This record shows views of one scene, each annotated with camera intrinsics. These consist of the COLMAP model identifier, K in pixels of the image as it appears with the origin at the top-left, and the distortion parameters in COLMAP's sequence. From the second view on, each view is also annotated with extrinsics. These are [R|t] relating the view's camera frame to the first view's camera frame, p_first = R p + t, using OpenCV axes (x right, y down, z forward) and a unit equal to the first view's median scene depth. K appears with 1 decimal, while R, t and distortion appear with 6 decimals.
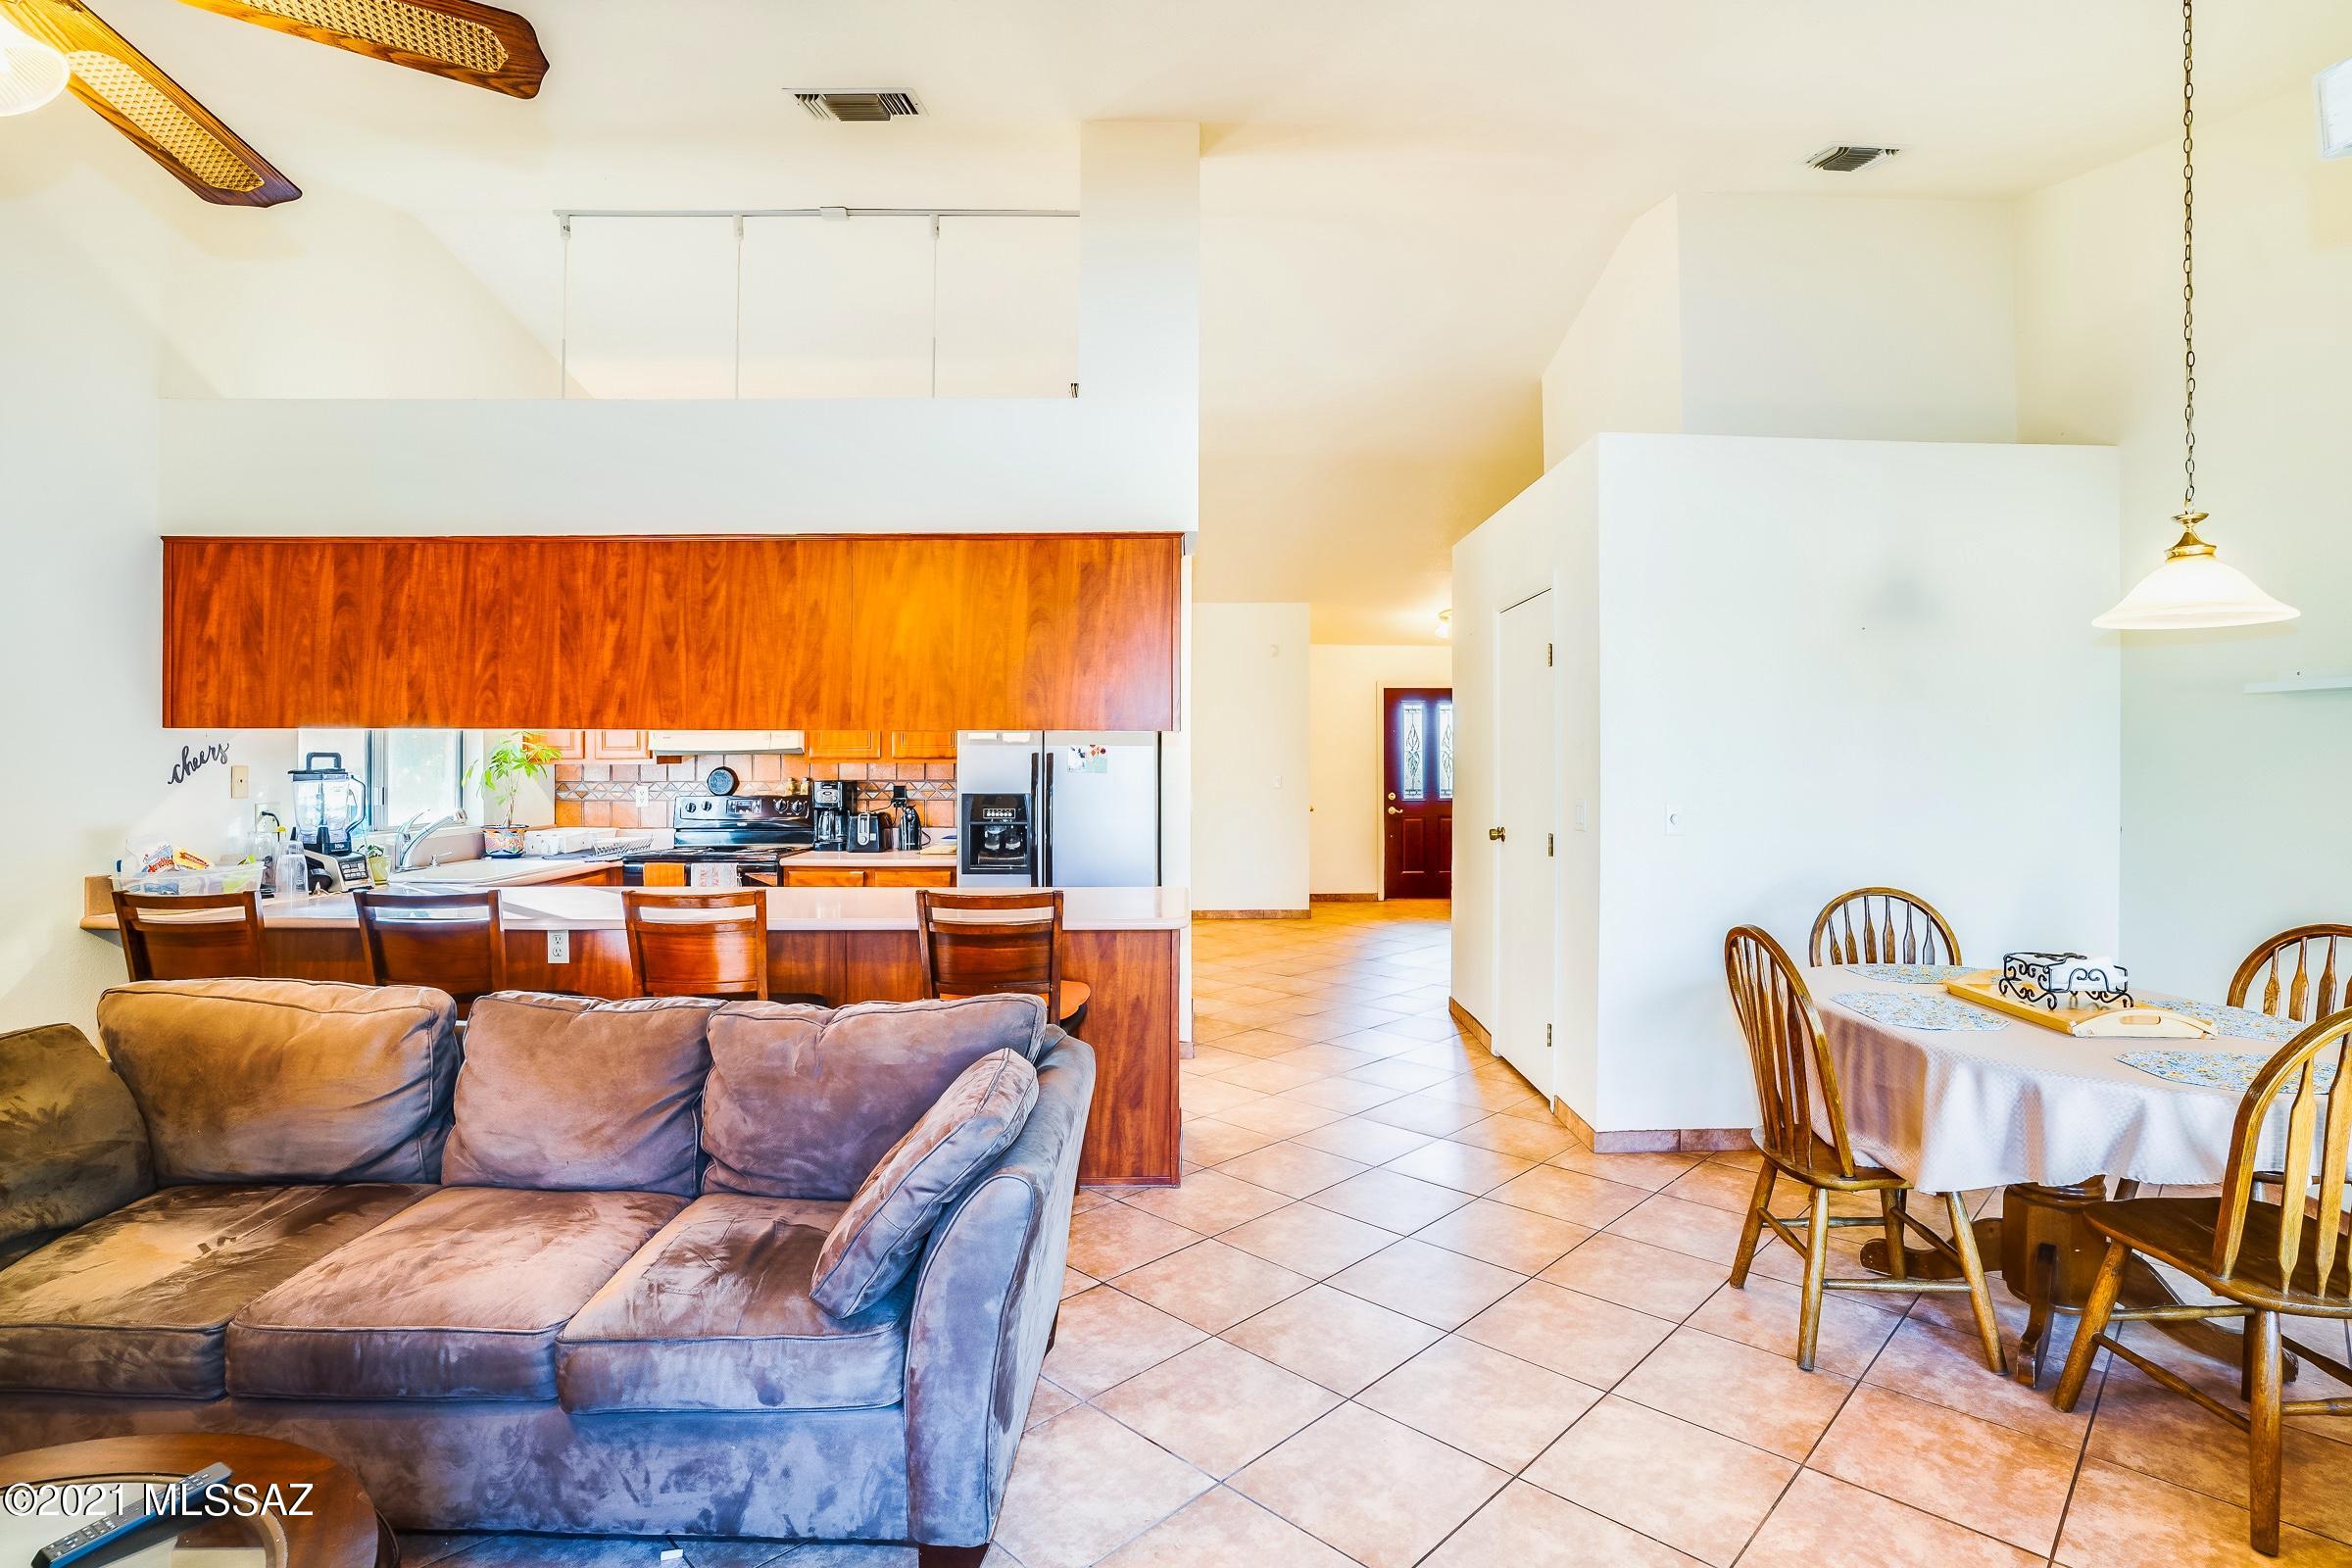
lens RADIAL K [[1196.8, 0, 1179.5], [0, 1196.8, 834.4], [0, 0, 1]] dist [-0.096482, 0.039260]
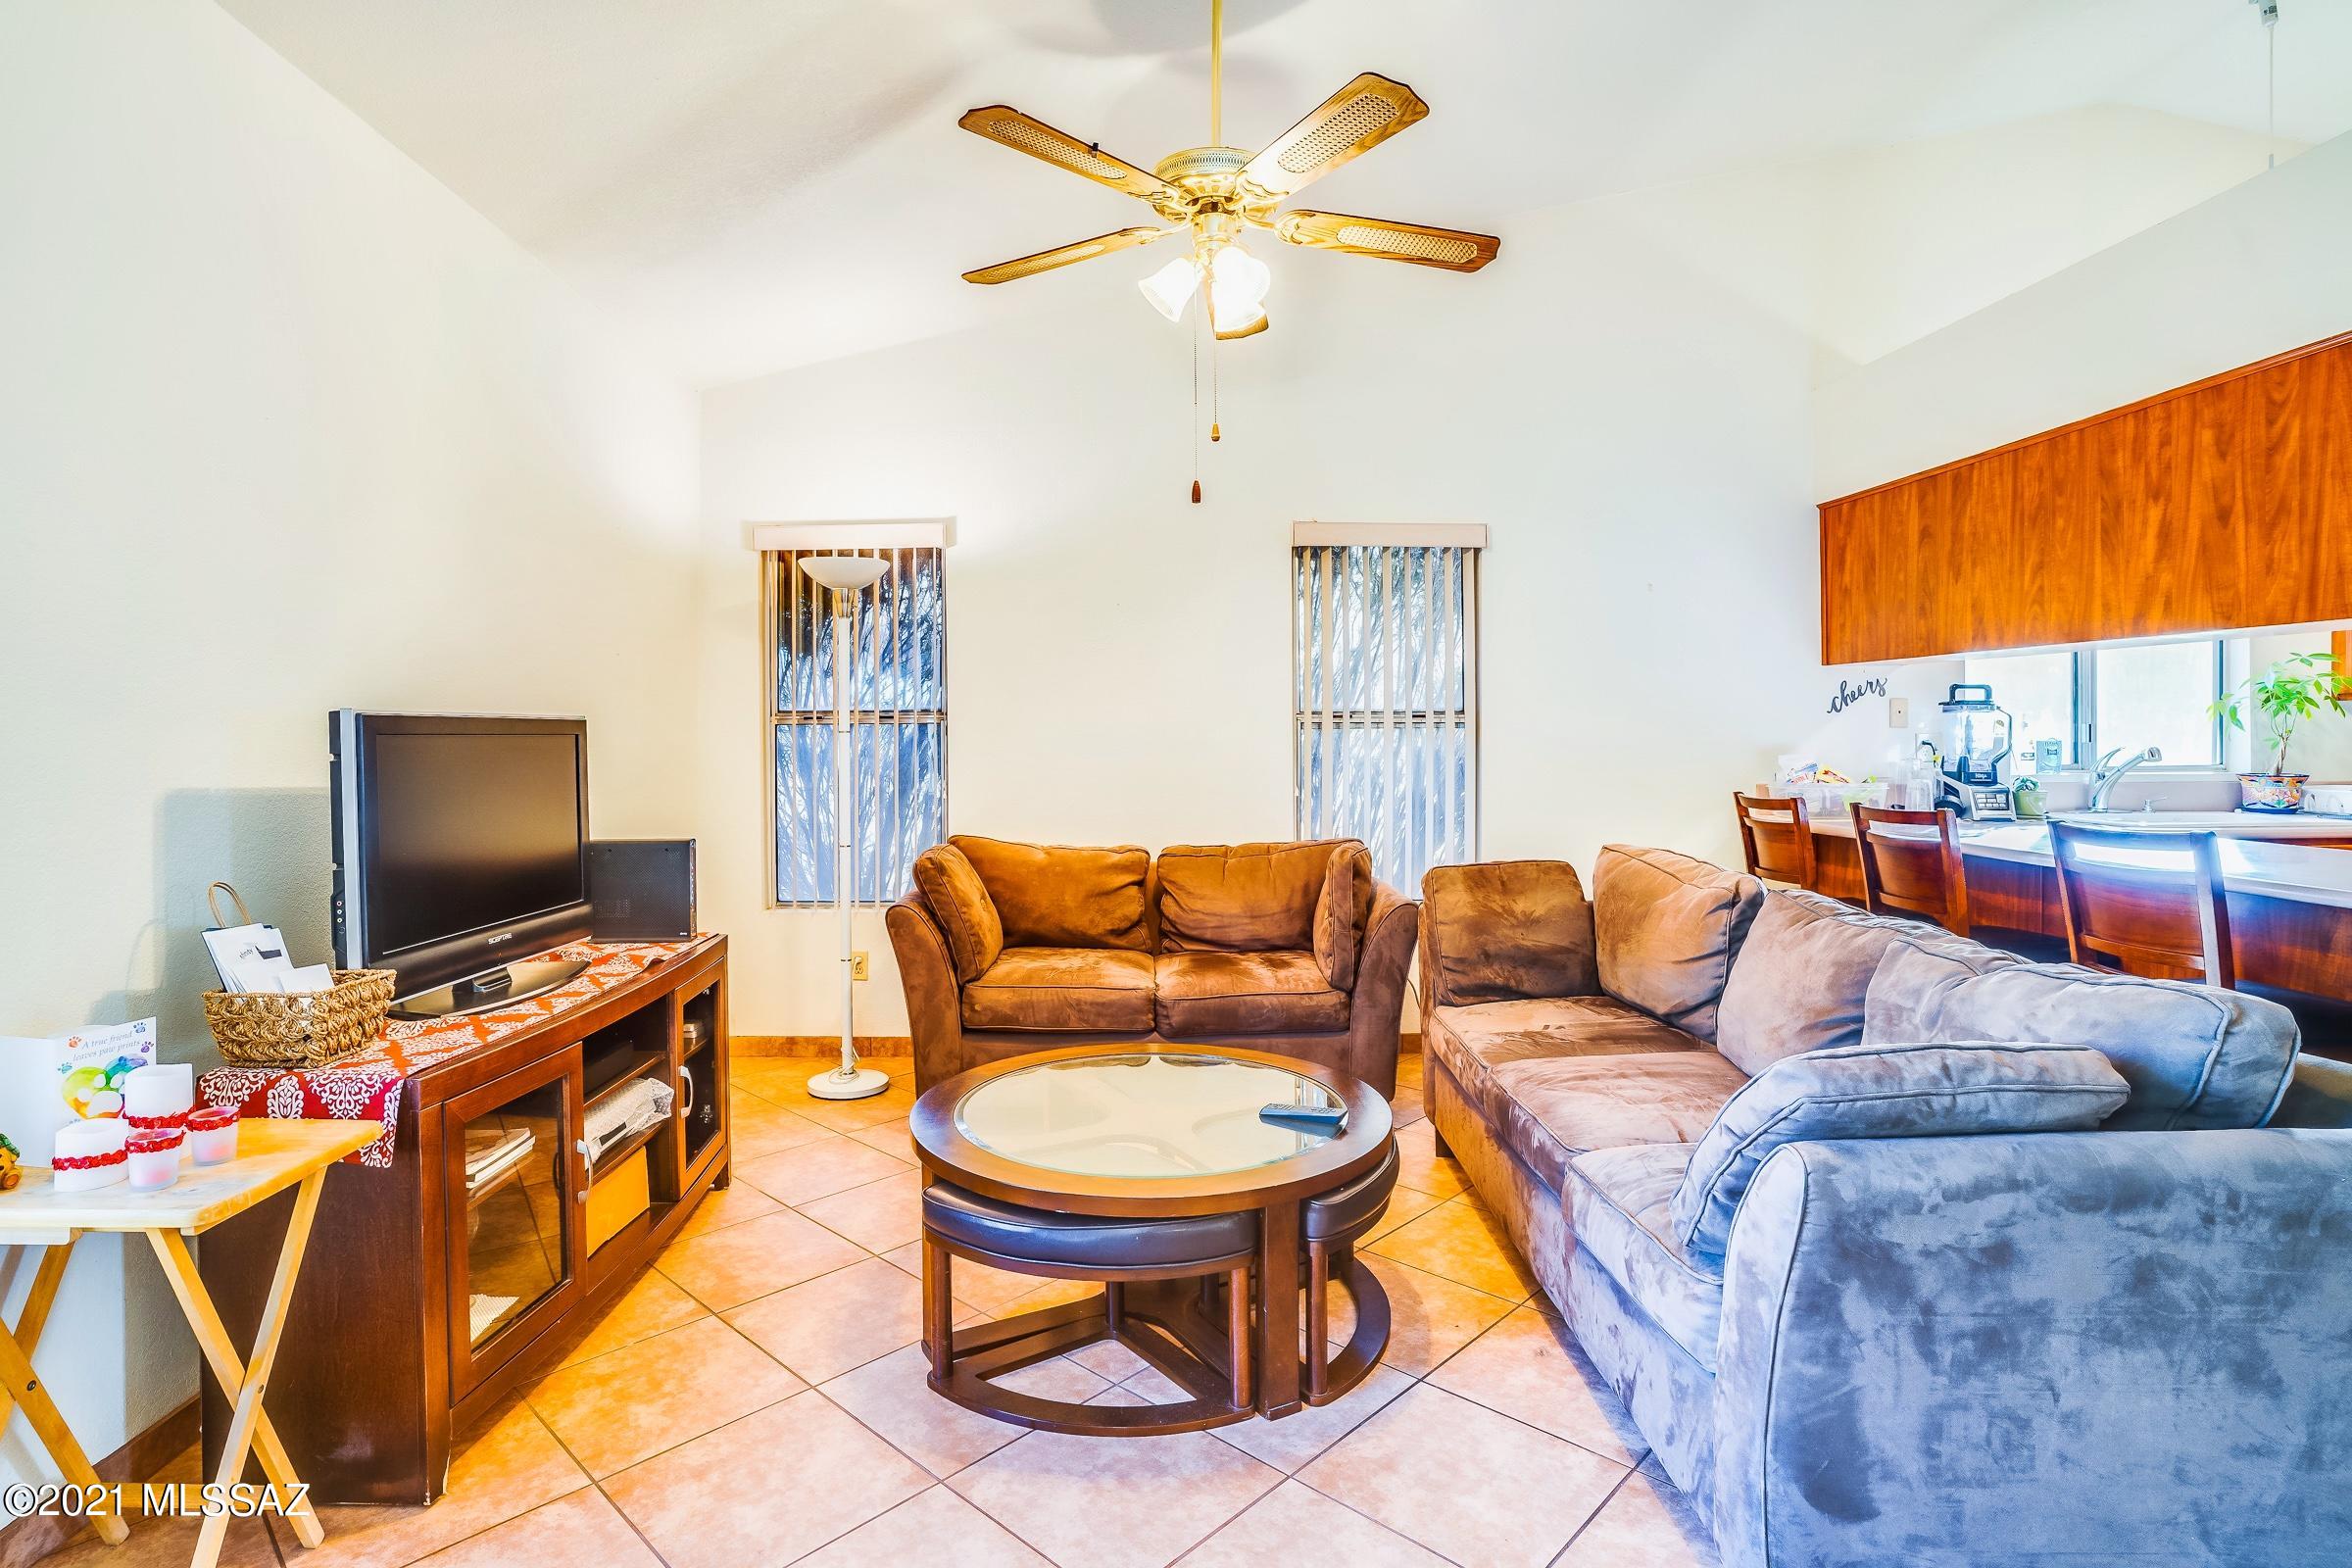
lens RADIAL K [[1141.7, 0, 1176.0], [0, 1141.7, 784.0], [0, 0, 1]] dist [-0.027404, 0.019242]
pose [[0.026641, 0.044001, -0.998676, 0.295281], [-0.066956, 0.996866, 0.042135, 0.026646], [0.997400, 0.065745, 0.029503, 0.302398]]
